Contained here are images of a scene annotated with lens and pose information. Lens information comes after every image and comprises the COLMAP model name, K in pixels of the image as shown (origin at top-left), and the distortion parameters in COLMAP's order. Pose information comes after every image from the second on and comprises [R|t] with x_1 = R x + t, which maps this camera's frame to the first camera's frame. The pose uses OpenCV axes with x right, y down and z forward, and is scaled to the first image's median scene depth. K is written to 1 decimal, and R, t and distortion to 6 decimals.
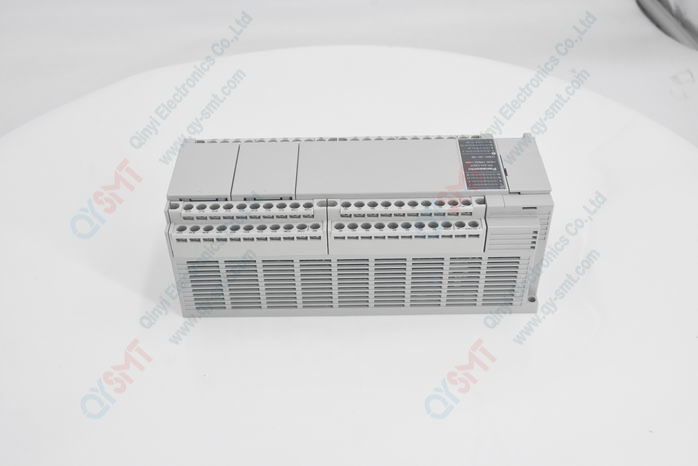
lens RADIAL K [[790.4, 0, 348.5], [0, 790.4, 273.8], [0, 0, 1]] dist [0.002616, 0.004672]
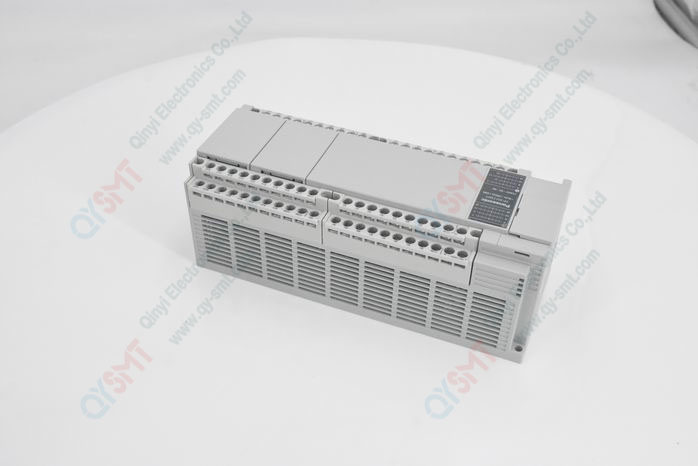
lens RADIAL K [[790.4, 0, 348.5], [0, 790.4, 273.8], [0, 0, 1]] dist [0.002616, 0.004672]
pose [[0.925992, 0.280308, -0.252914, 0.277526], [-0.277087, 0.959593, 0.049033, -0.047664], [0.256439, 0.024675, 0.966245, 0.020895]]
